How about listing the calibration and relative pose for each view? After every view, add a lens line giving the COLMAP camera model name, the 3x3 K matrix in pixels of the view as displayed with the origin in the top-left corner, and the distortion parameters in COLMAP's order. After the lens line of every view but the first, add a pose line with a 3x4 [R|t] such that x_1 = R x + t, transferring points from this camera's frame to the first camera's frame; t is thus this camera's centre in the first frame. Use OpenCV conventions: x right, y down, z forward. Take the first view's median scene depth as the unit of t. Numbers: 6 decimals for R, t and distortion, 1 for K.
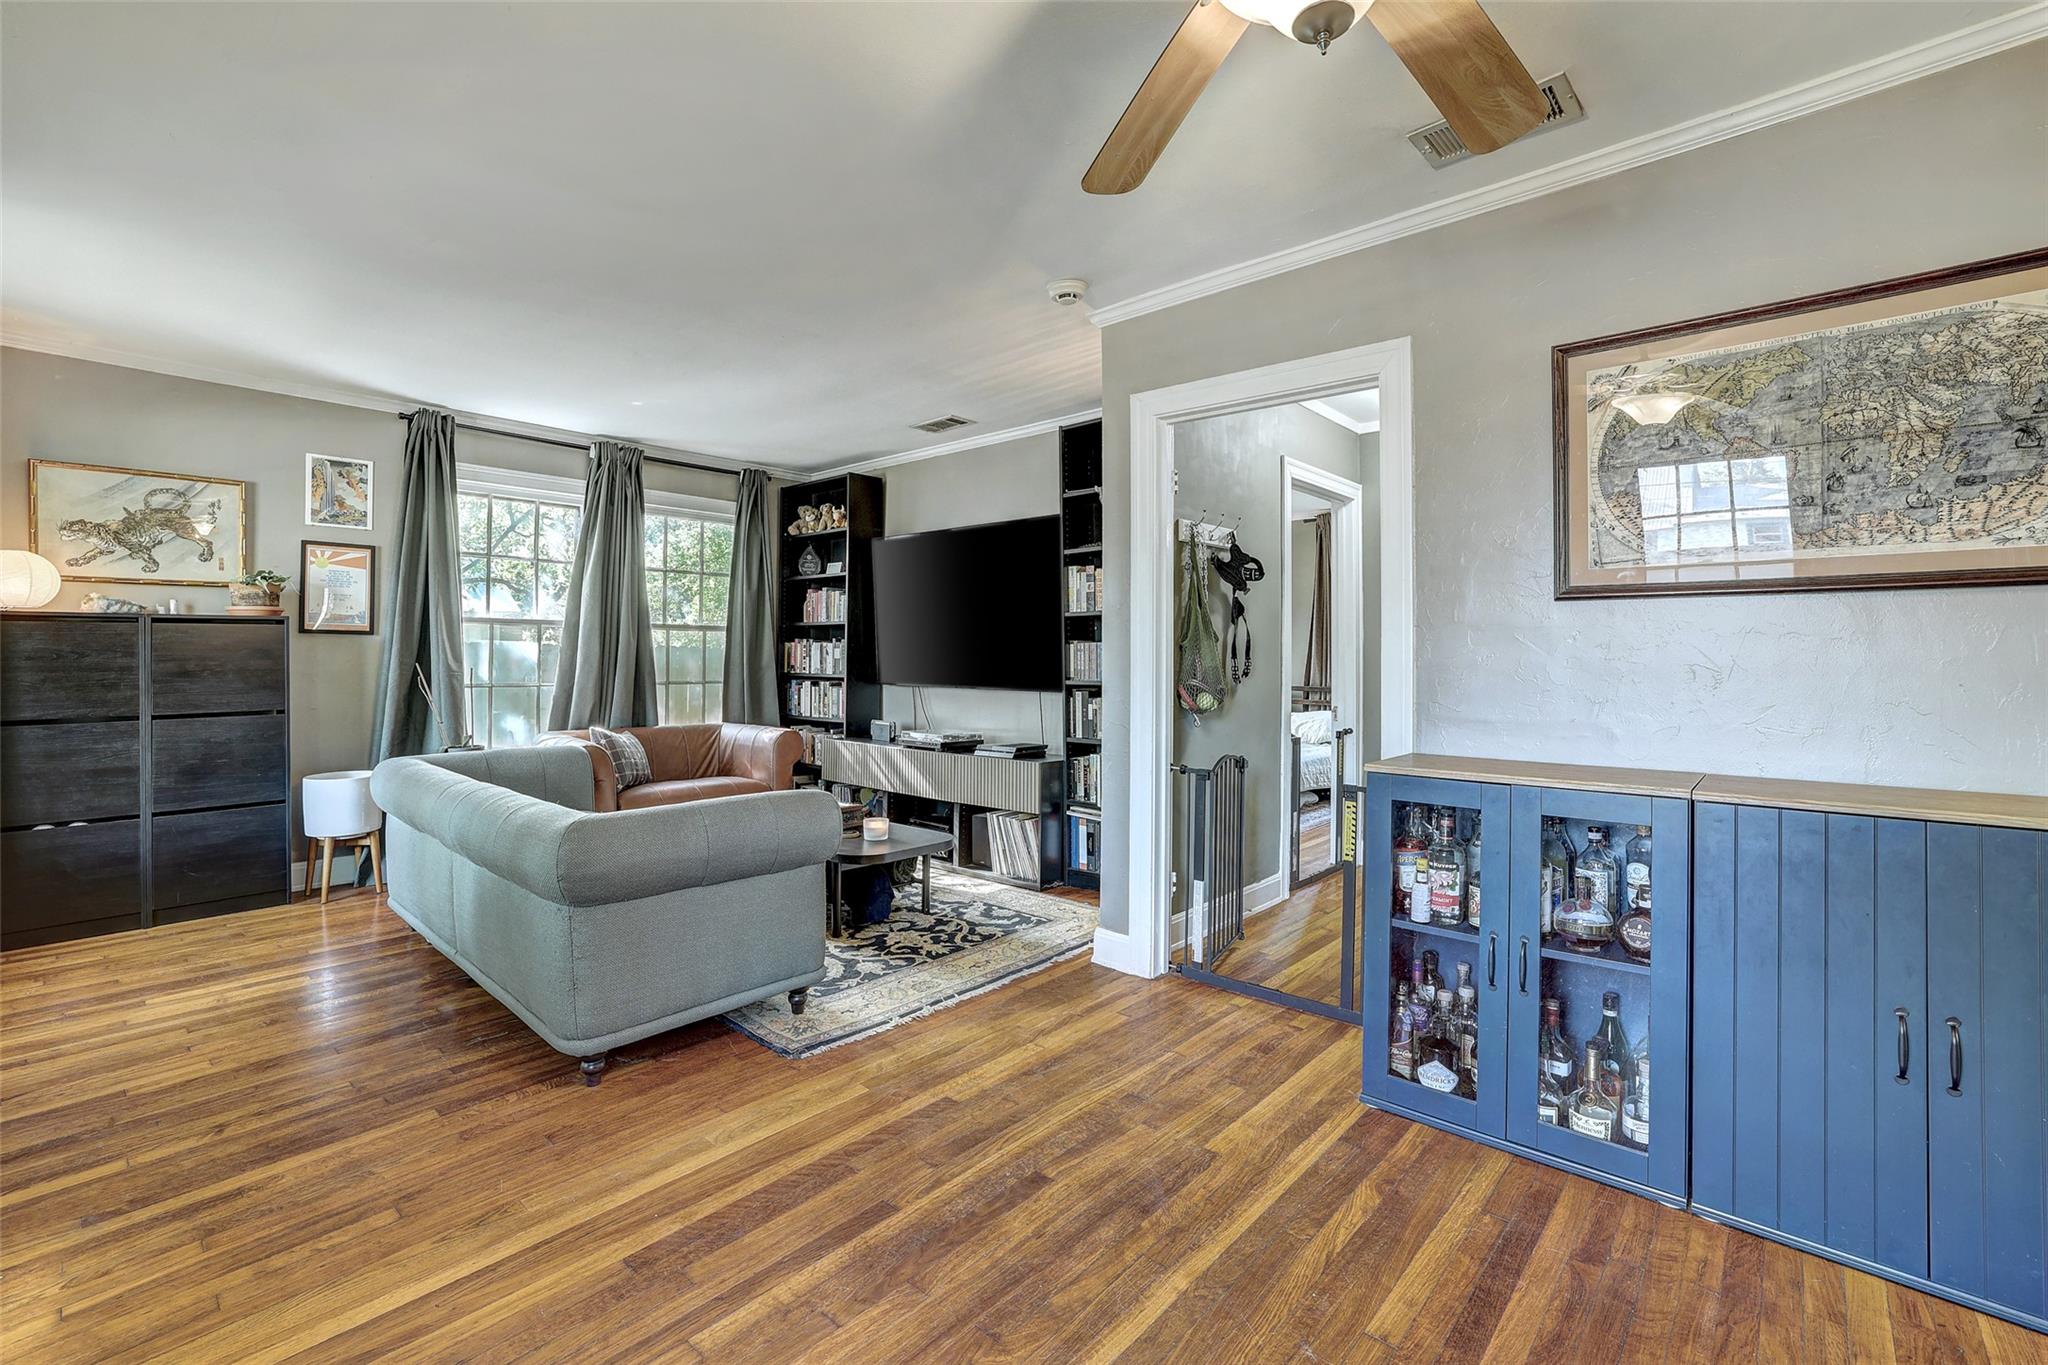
lens RADIAL K [[887.1, 0, 985.6], [0, 887.1, 650.2], [0, 0, 1]] dist [-0.004117, 0.004121]
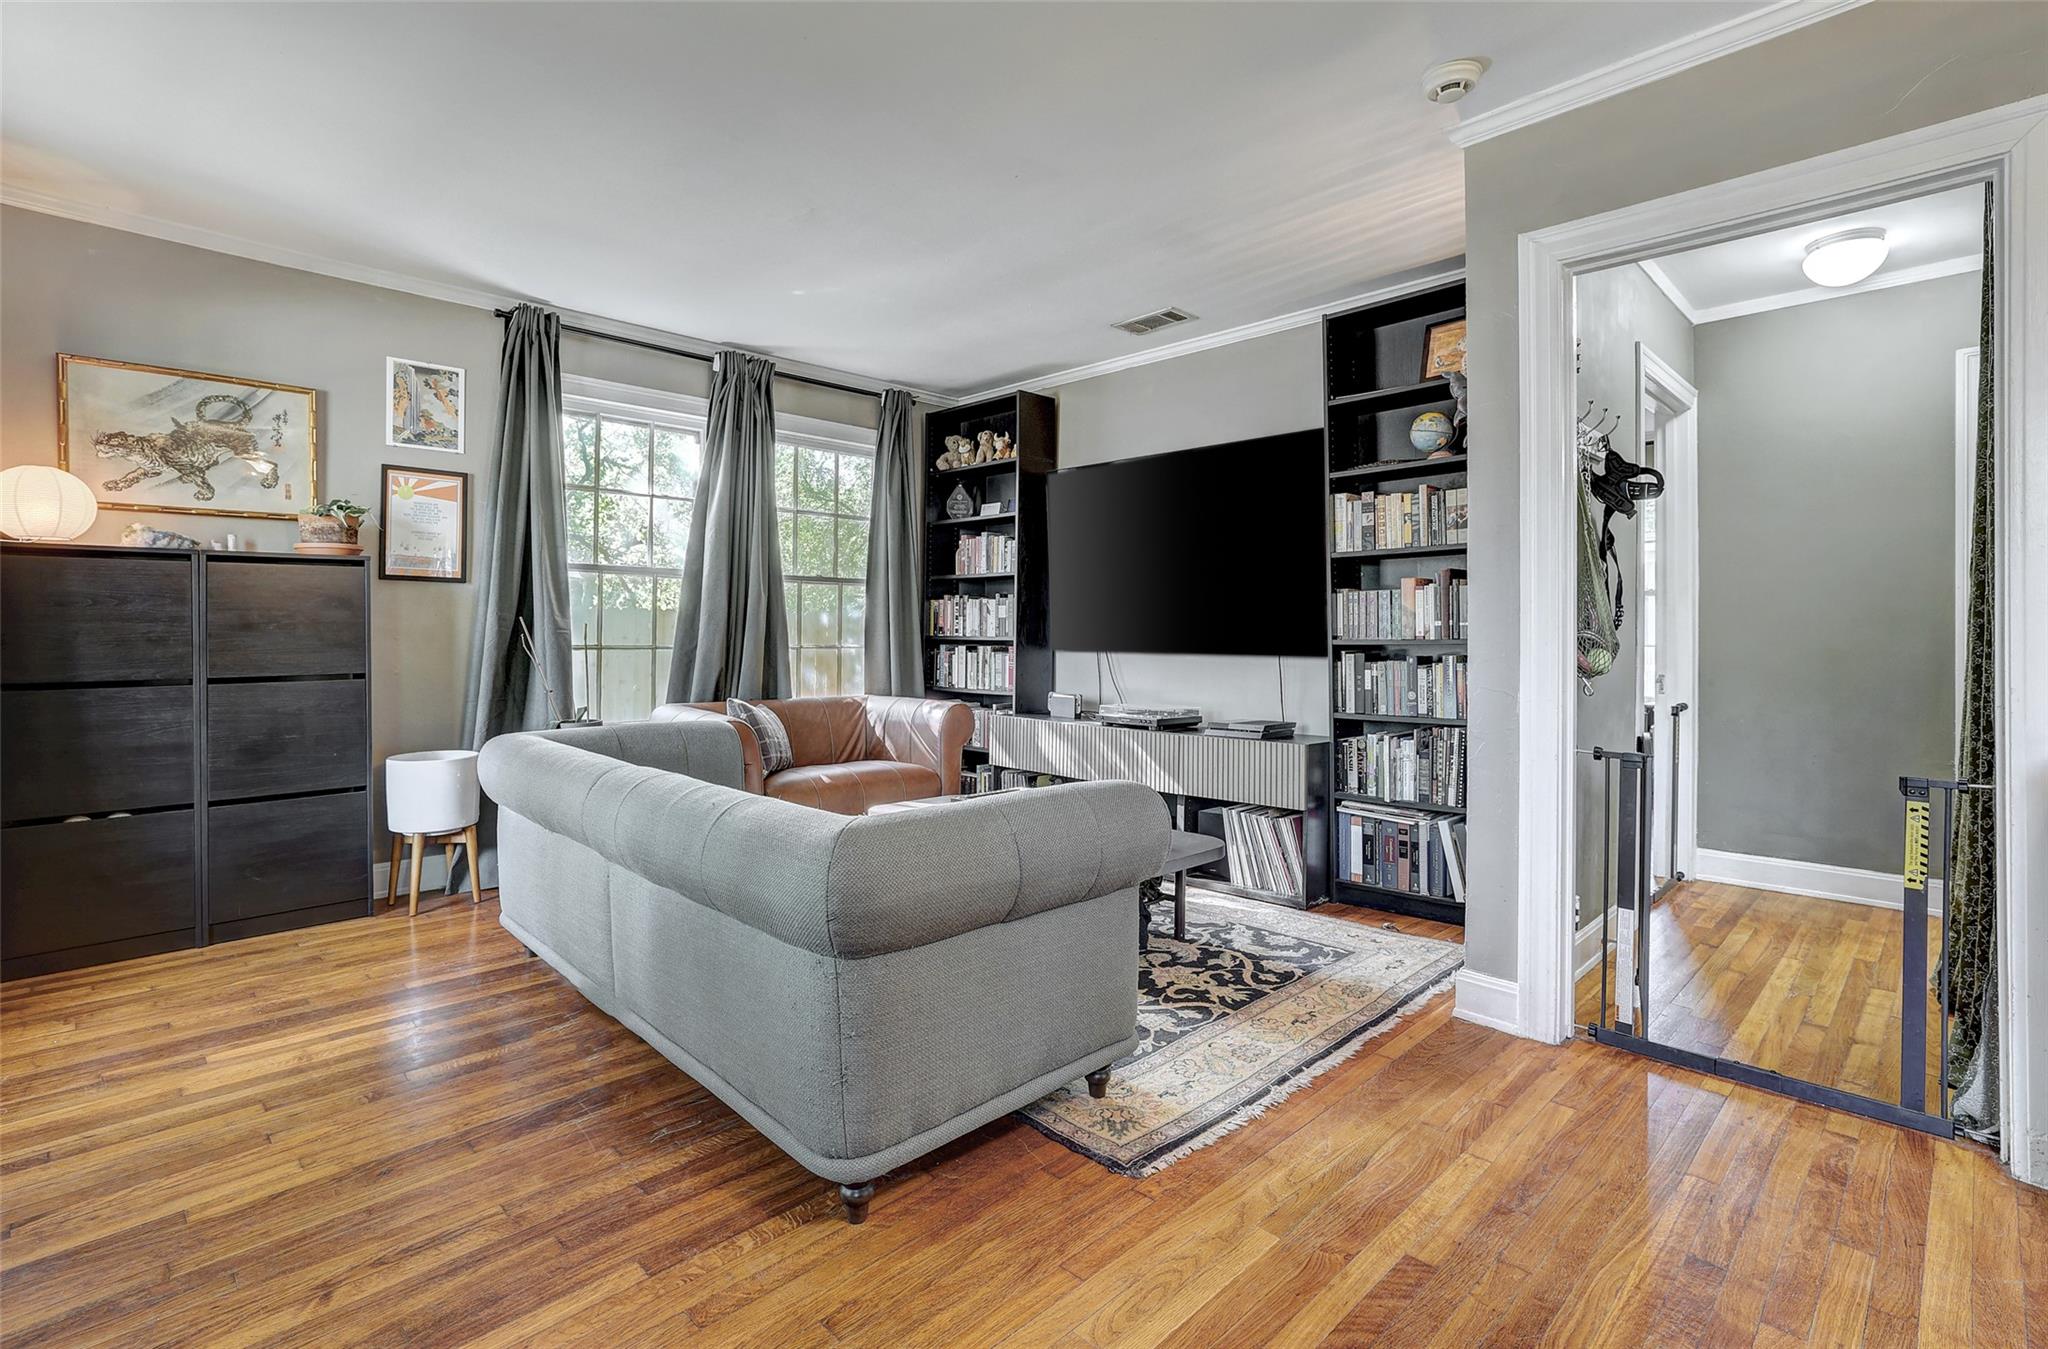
lens RADIAL K [[948.0, 0, 1010.6], [0, 948.0, 630.7], [0, 0, 1]] dist [-0.009380, 0.006429]
pose [[0.999187, 0.000257, -0.040307, -0.189213], [-0.000097, 0.999992, 0.003967, 0.027276], [0.040308, -0.003960, 0.999179, 0.186143]]
